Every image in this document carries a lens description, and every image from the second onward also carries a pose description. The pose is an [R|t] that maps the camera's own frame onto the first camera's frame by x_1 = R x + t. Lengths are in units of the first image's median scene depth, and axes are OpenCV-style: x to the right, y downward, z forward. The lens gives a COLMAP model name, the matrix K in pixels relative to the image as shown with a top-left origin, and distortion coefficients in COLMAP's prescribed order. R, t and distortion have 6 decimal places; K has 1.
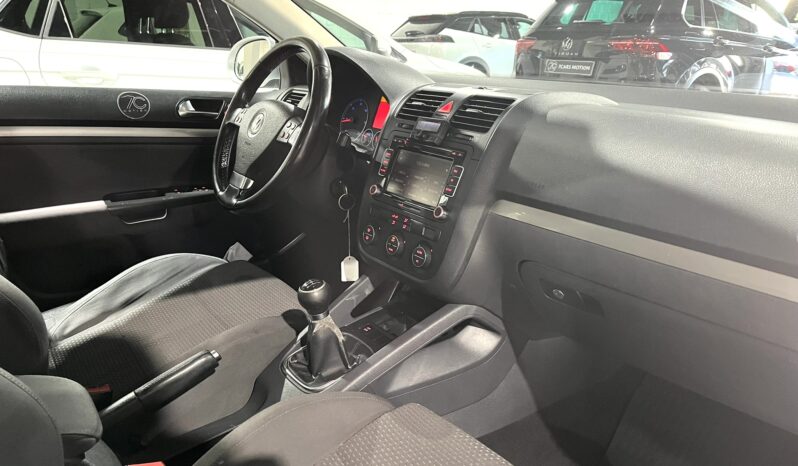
lens RADIAL K [[610.7, 0, 399.1], [0, 610.7, 237.2], [0, 0, 1]] dist [0.057962, -0.097874]
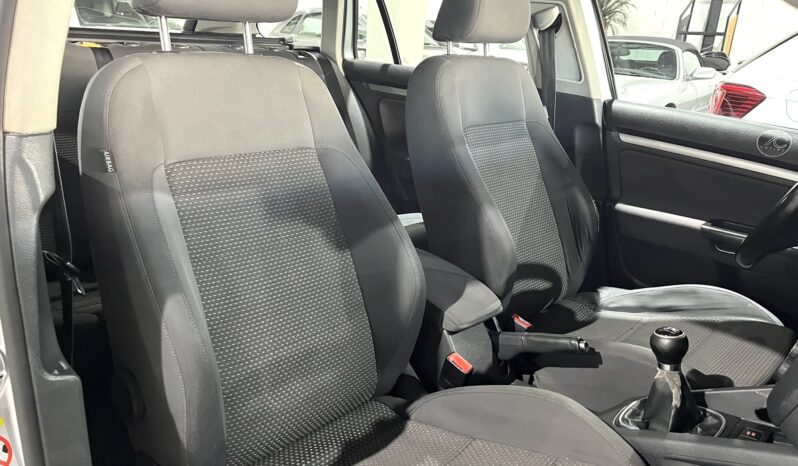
lens RADIAL K [[610.7, 0, 399.1], [0, 610.7, 237.2], [0, 0, 1]] dist [0.057962, -0.097874]
pose [[0.170941, 0.289416, -0.941816, 0.461843], [-0.345309, 0.912856, 0.217843, -0.085682], [0.922790, 0.287979, 0.255982, 0.235516]]
